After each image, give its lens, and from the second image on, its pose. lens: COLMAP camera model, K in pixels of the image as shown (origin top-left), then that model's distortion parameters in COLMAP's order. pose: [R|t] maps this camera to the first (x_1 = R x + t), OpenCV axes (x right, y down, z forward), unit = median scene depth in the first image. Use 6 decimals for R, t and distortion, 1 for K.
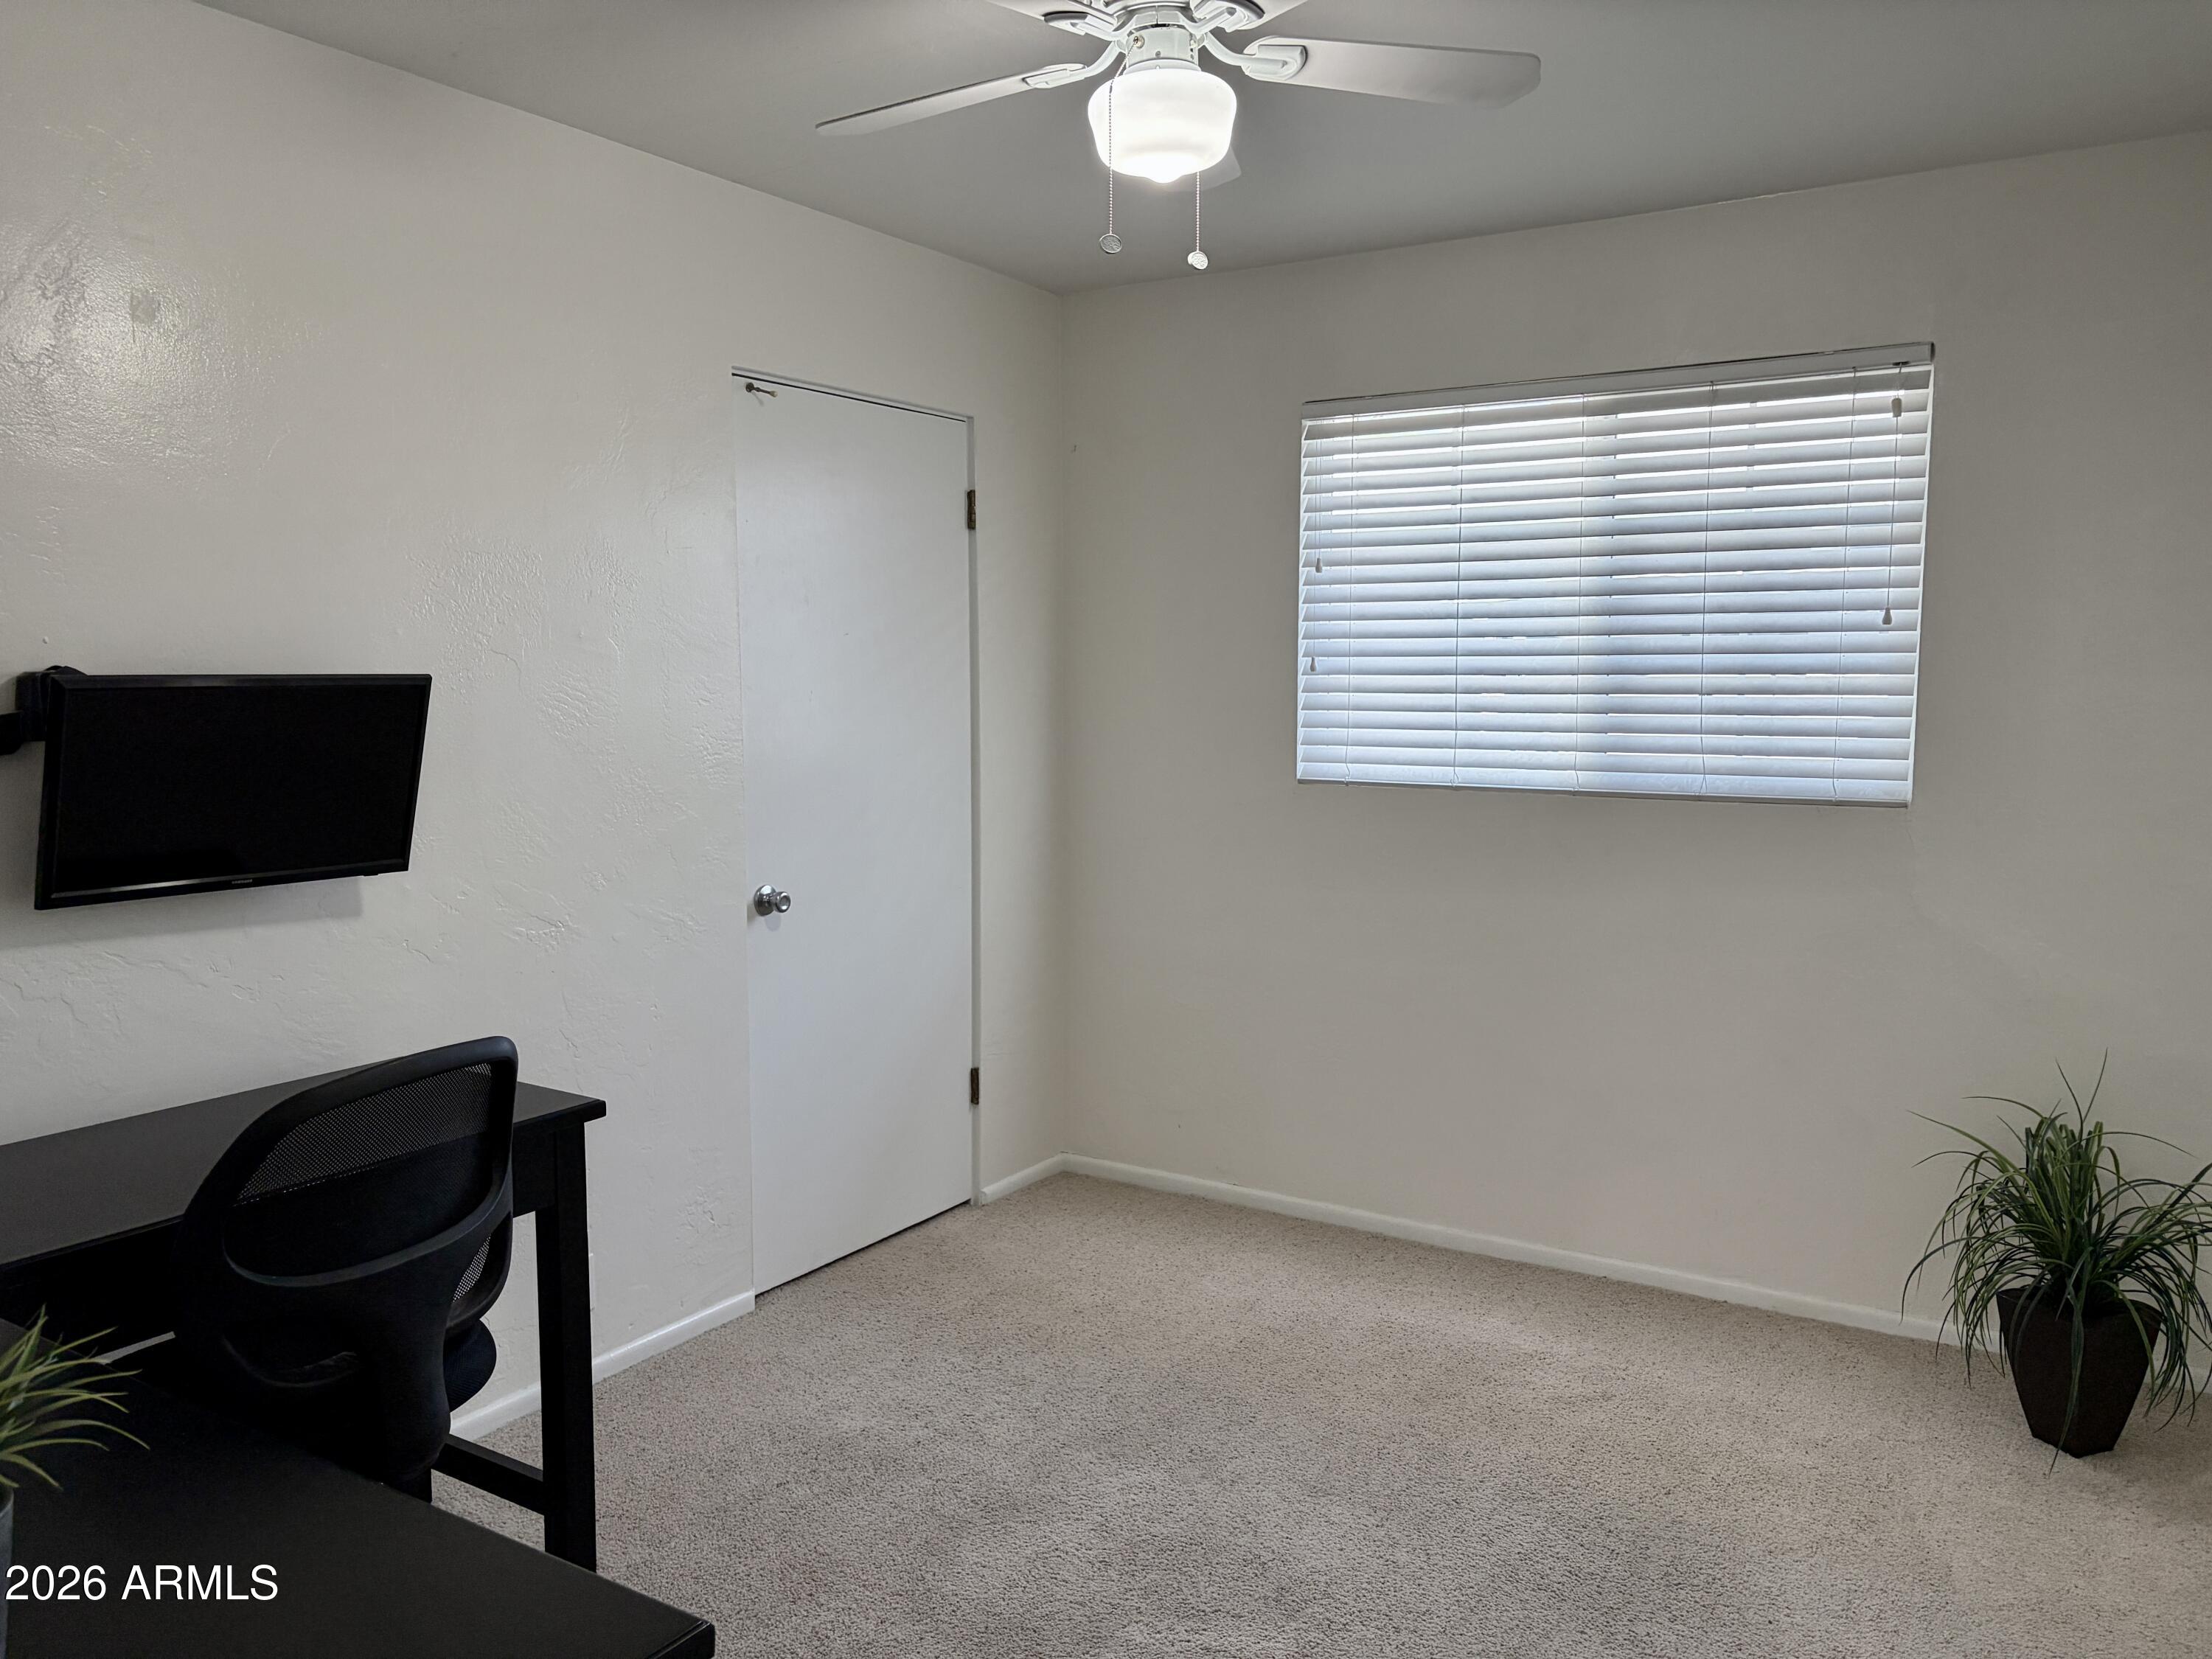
lens RADIAL K [[1748.5, 0, 1106.0], [0, 1748.5, 829.5], [0, 0, 1]] dist [-0.013311, -0.001777]
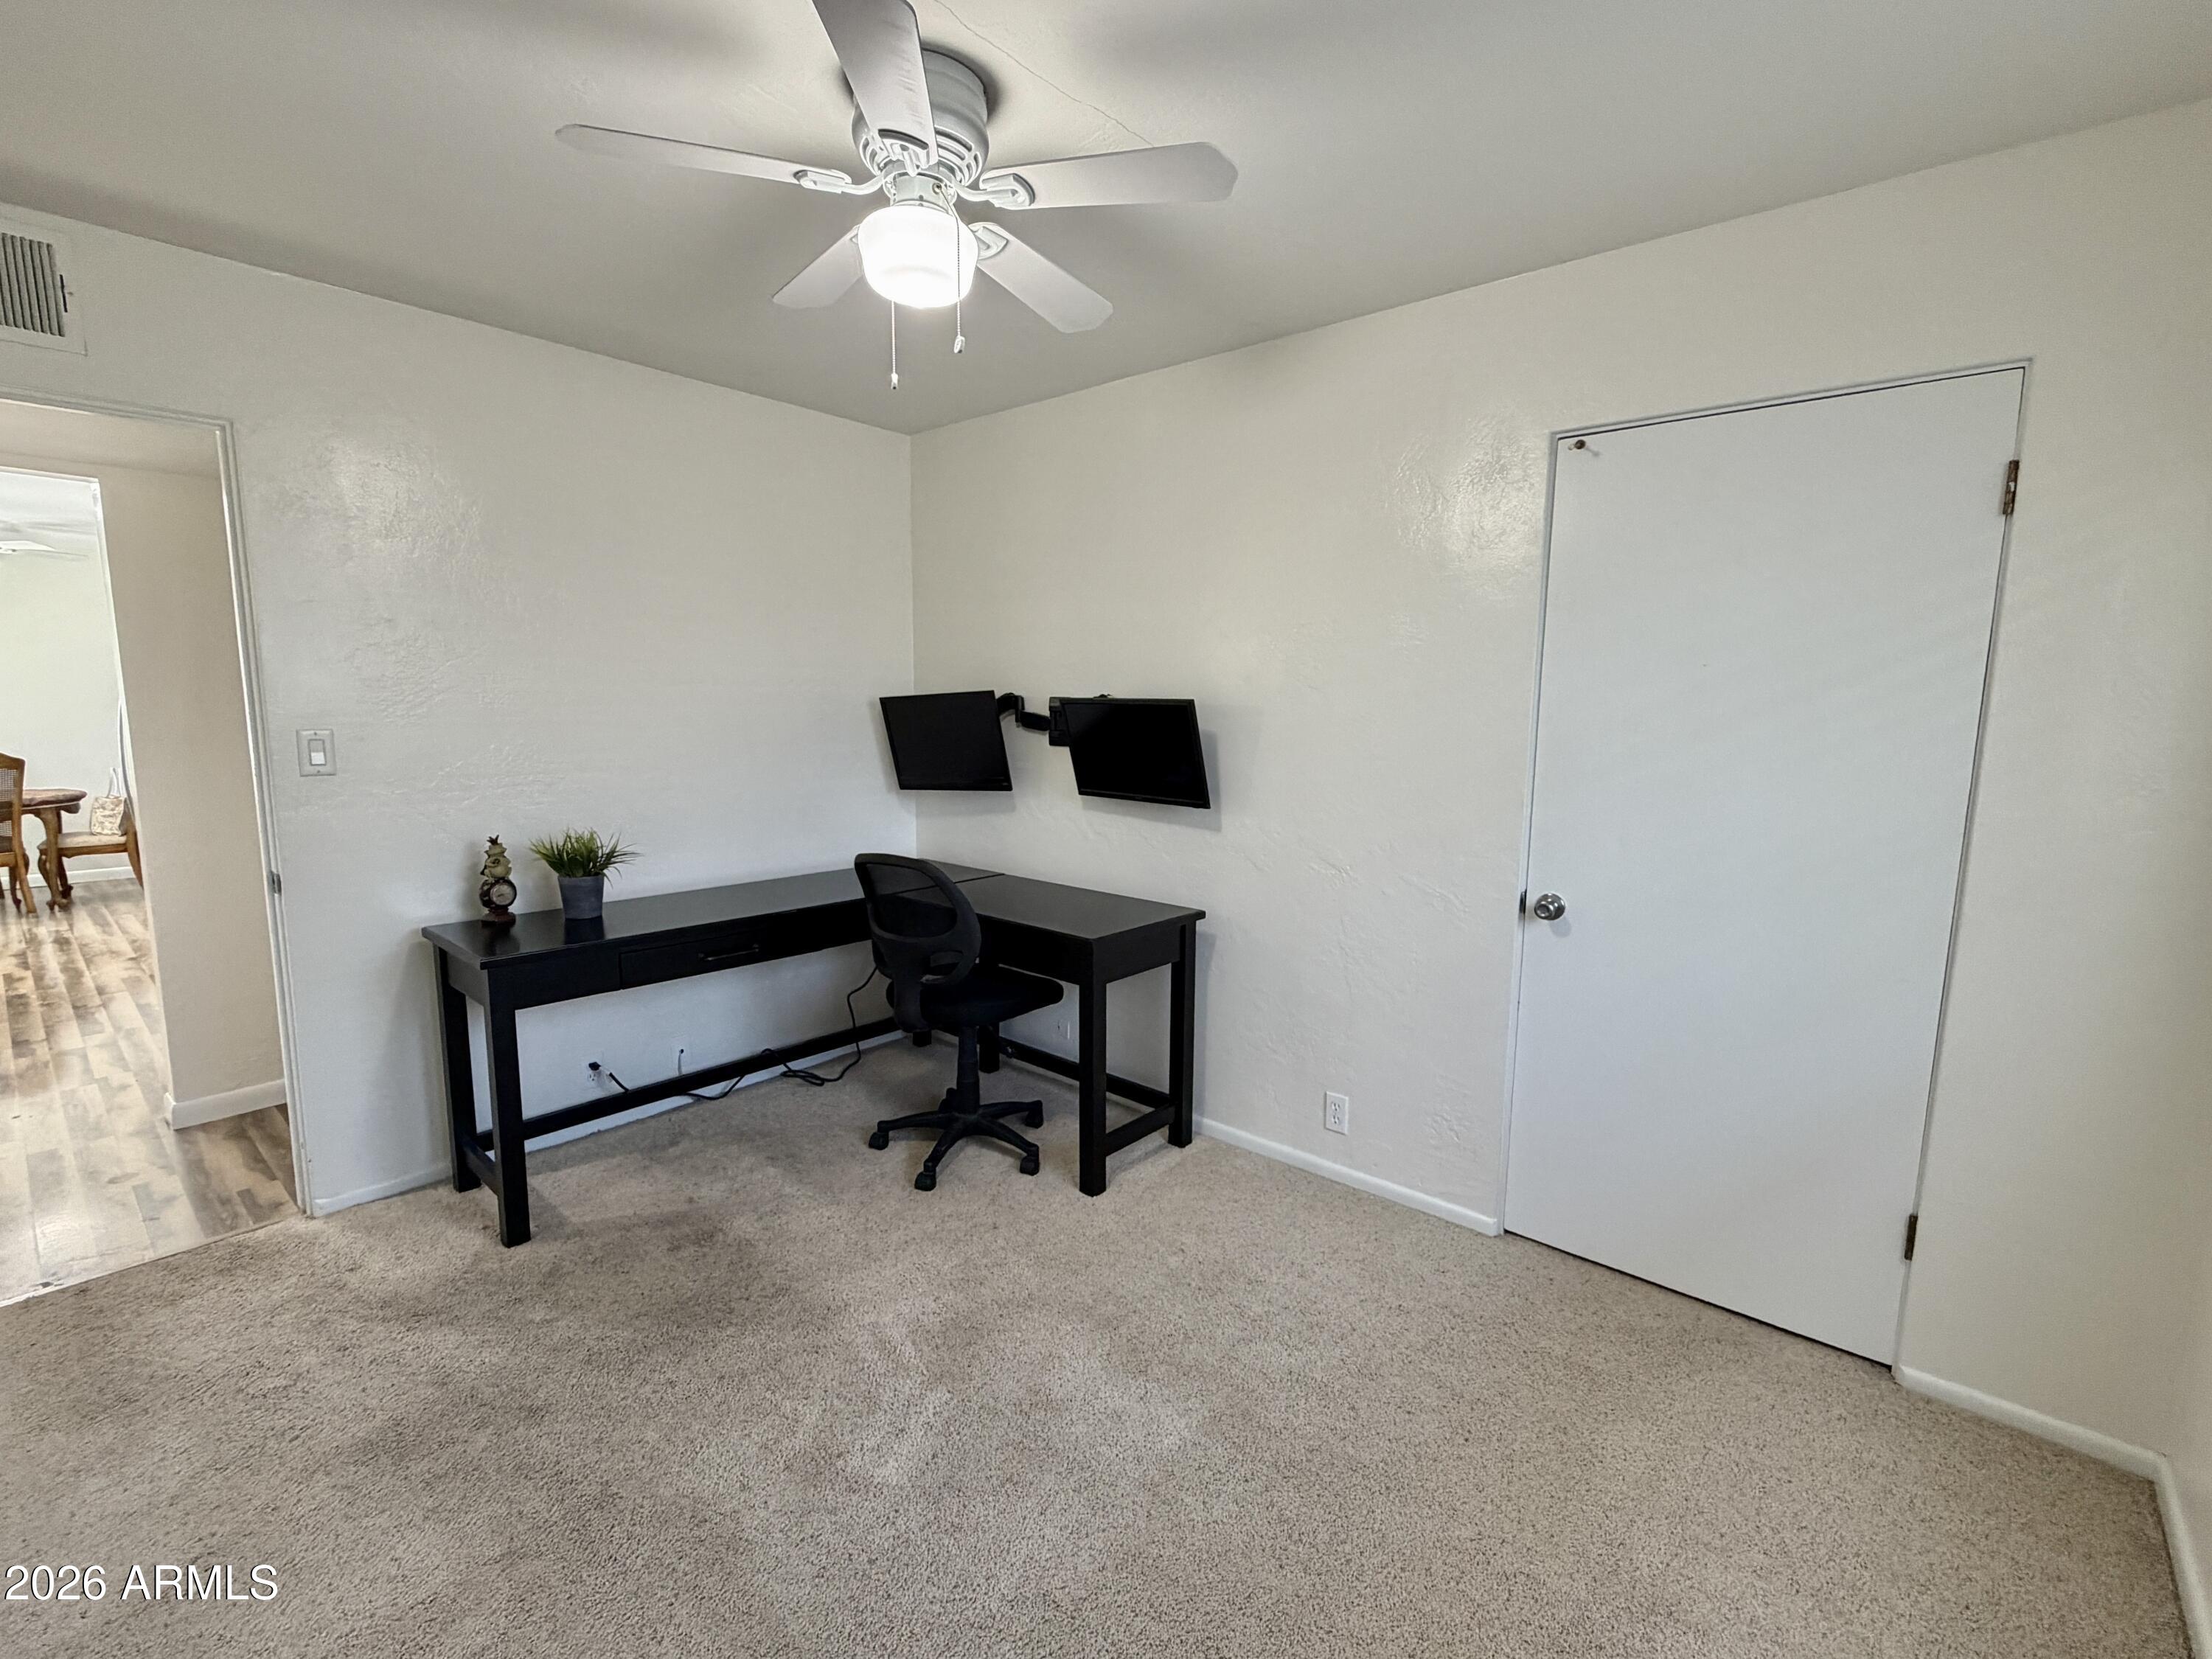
lens RADIAL K [[980.7, 0, 1106.0], [0, 980.7, 829.5], [0, 0, 1]] dist [0.001455, -0.000008]
pose [[-0.175608, 0.129902, -0.975852, 0.462968], [-0.104379, 0.983212, 0.149665, -0.073057], [0.978911, 0.128140, -0.159100, 0.800307]]
